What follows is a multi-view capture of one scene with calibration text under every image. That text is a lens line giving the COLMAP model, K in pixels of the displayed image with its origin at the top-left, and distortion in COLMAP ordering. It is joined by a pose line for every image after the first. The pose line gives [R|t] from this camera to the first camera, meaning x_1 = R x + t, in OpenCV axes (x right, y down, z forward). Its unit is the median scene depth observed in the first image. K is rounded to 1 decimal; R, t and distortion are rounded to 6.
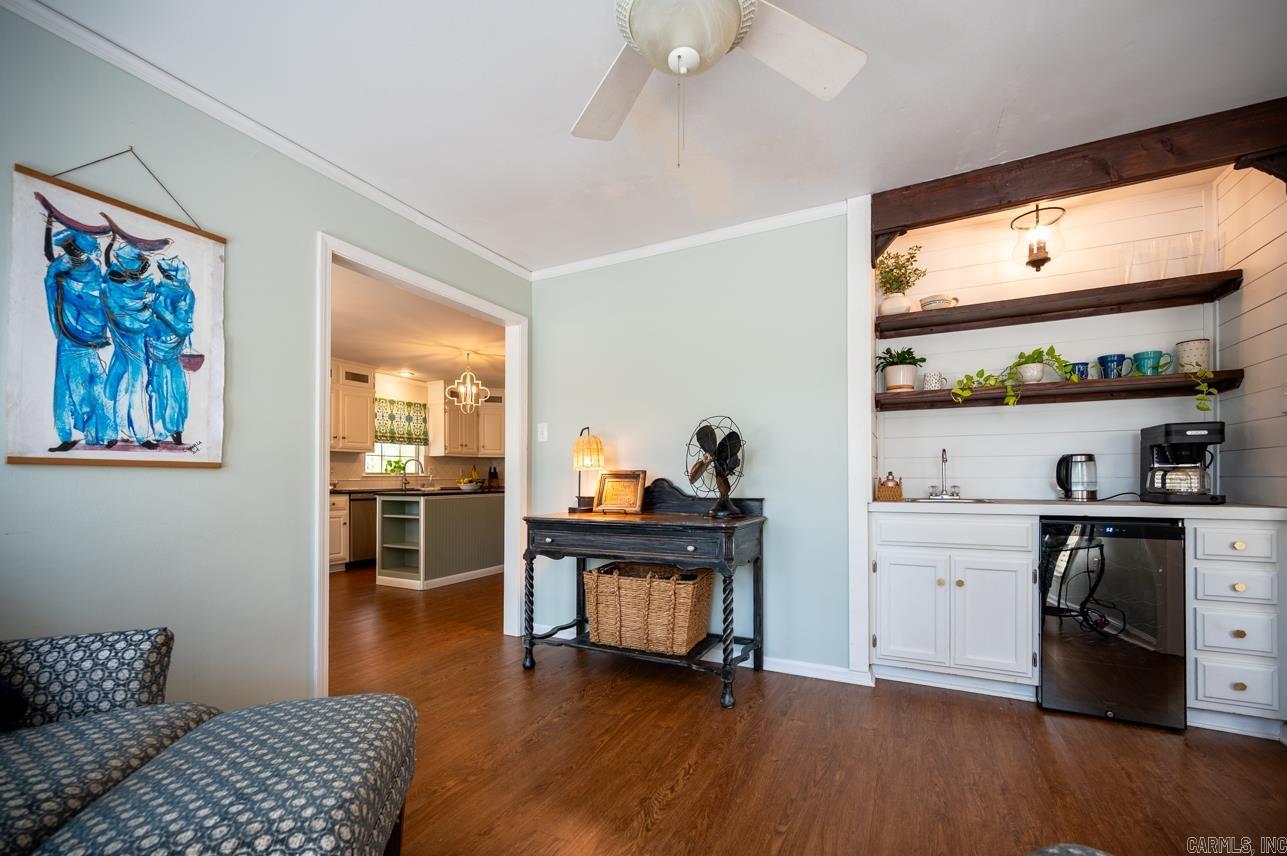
lens RADIAL K [[520.9, 0, 651.5], [0, 520.9, 470.6], [0, 0, 1]] dist [-0.000419, -0.000138]
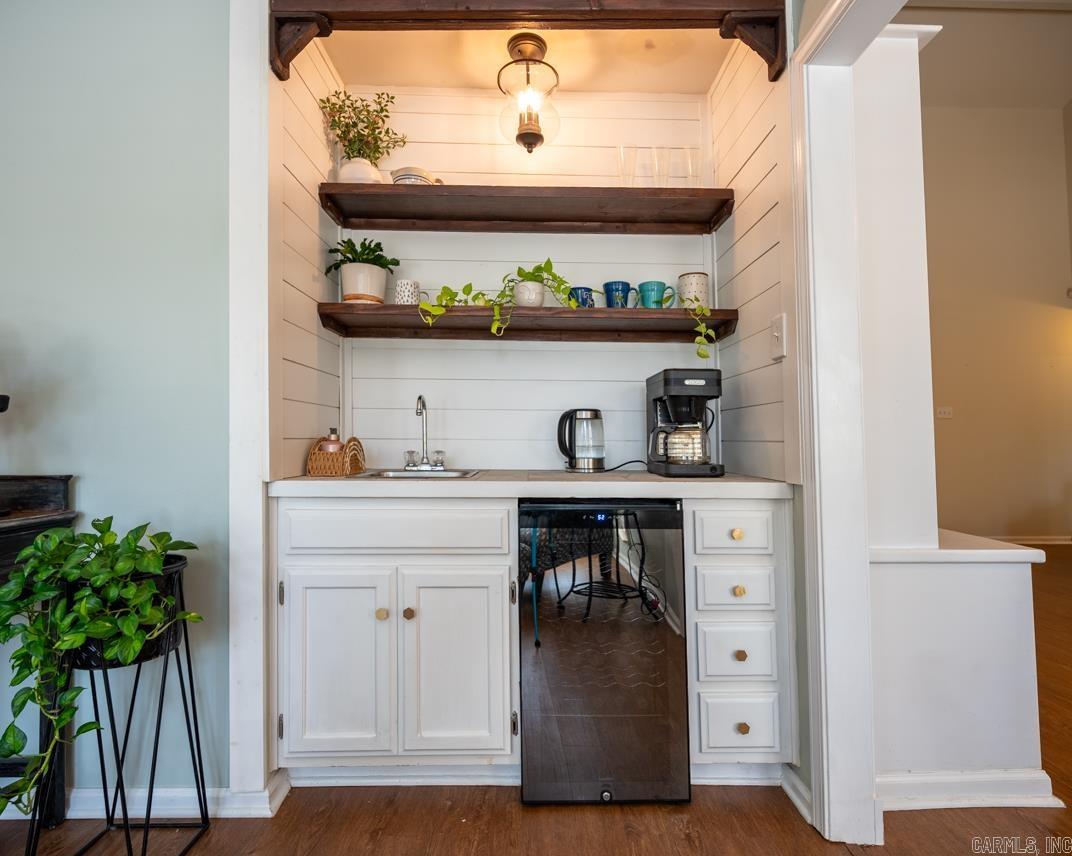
lens RADIAL K [[522.7, 0, 538.0], [0, 522.7, 381.1], [0, 0, 1]] dist [0.000076, 0.000025]
pose [[0.893048, 0.061594, 0.445725, 0.447717], [-0.017123, 0.994521, -0.103124, 0.007379], [-0.449635, 0.084463, 0.889210, 0.377305]]
